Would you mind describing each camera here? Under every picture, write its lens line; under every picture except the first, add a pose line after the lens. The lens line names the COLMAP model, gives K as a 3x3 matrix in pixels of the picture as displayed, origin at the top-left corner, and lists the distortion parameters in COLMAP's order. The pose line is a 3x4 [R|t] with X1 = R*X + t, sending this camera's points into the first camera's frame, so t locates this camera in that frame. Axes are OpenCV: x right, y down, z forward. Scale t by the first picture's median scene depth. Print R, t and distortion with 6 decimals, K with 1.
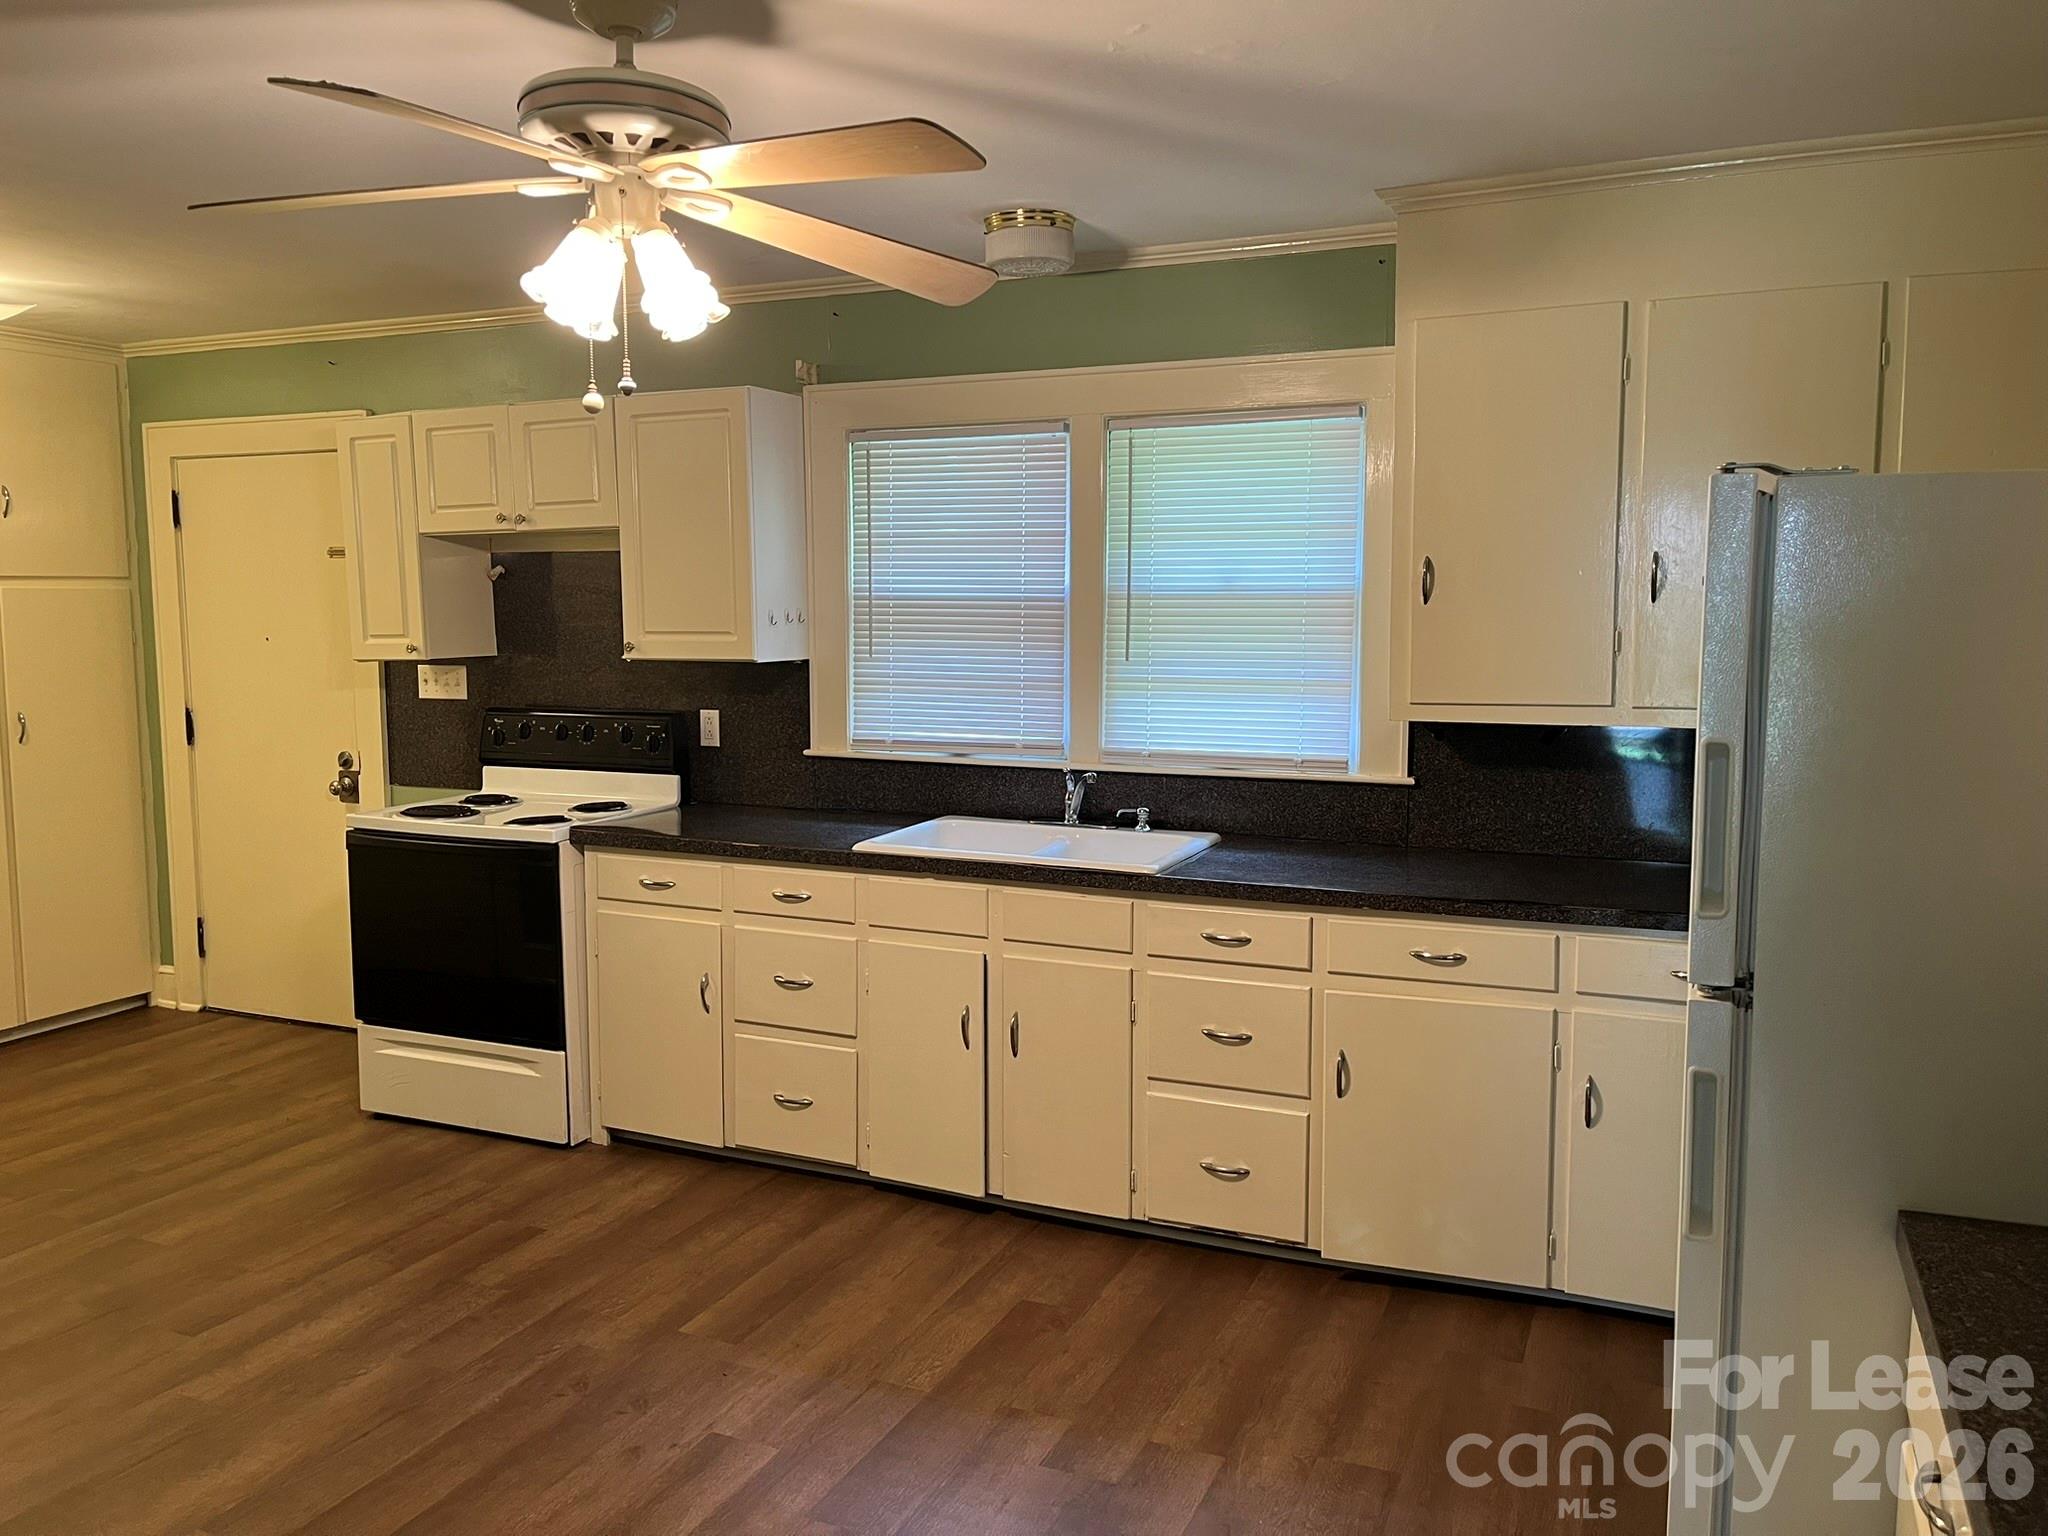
lens RADIAL K [[1576.9, 0, 1025.0], [0, 1576.9, 755.3], [0, 0, 1]] dist [0.078729, -0.004055]
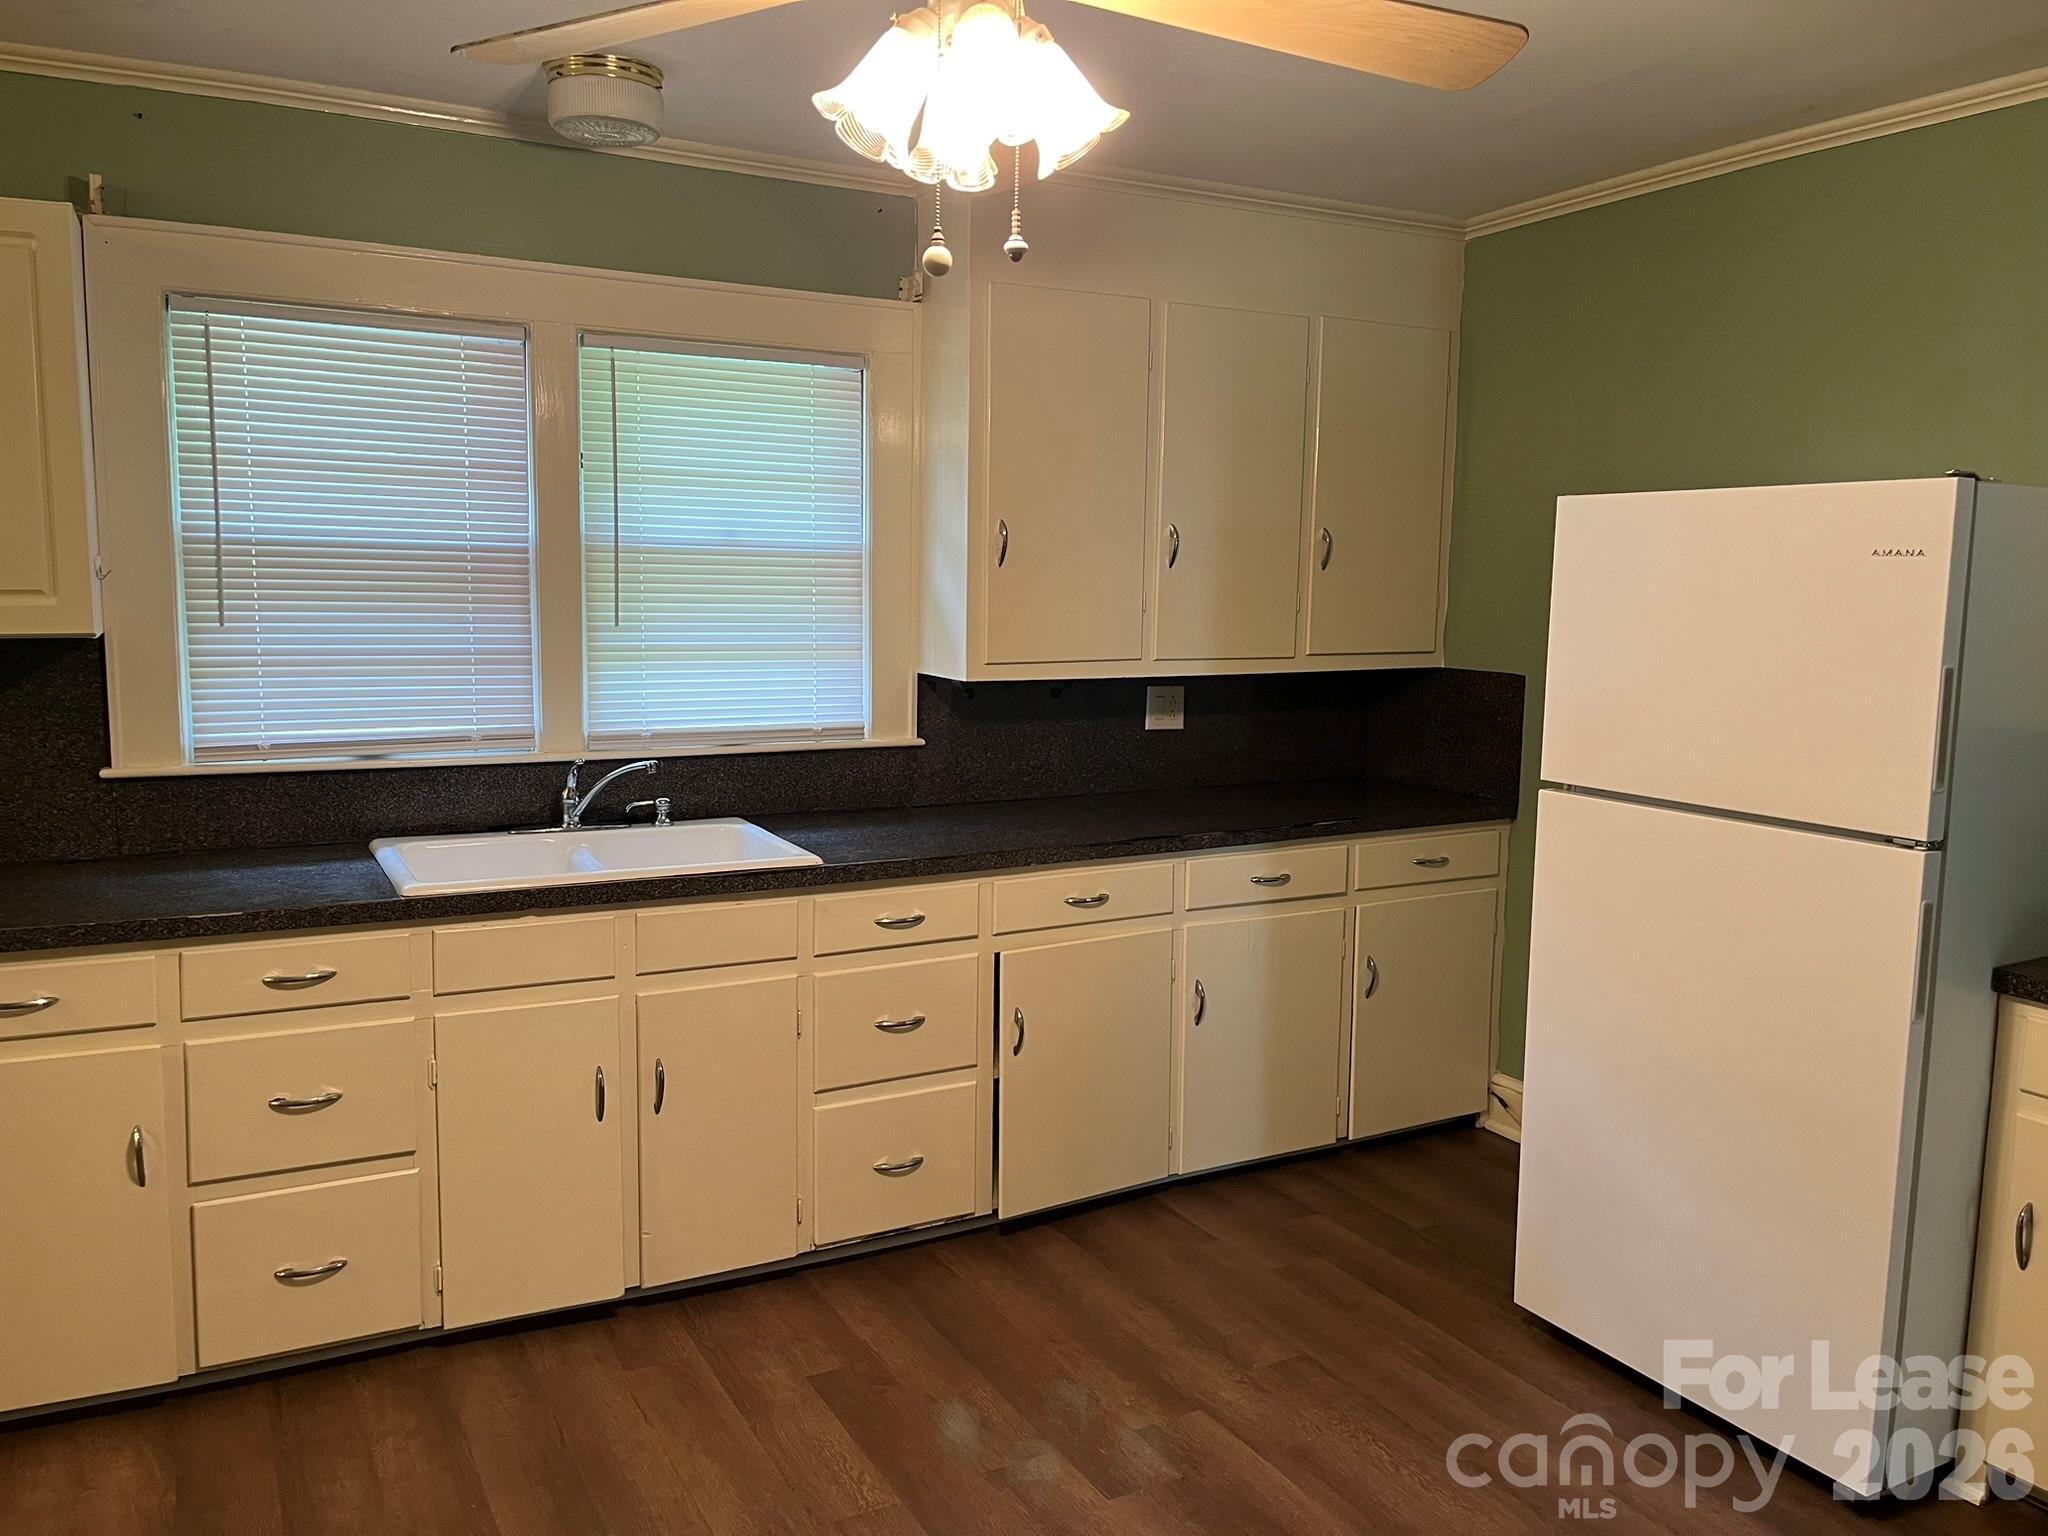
lens RADIAL K [[1562.6, 0, 1024.0], [0, 1562.6, 768.0], [0, 0, 1]] dist [0.082427, -0.099786]
pose [[0.611408, -0.088315, 0.786372, -0.474646], [0.063065, 0.996030, 0.062828, -0.024120], [-0.788799, 0.011179, 0.614550, 0.321922]]
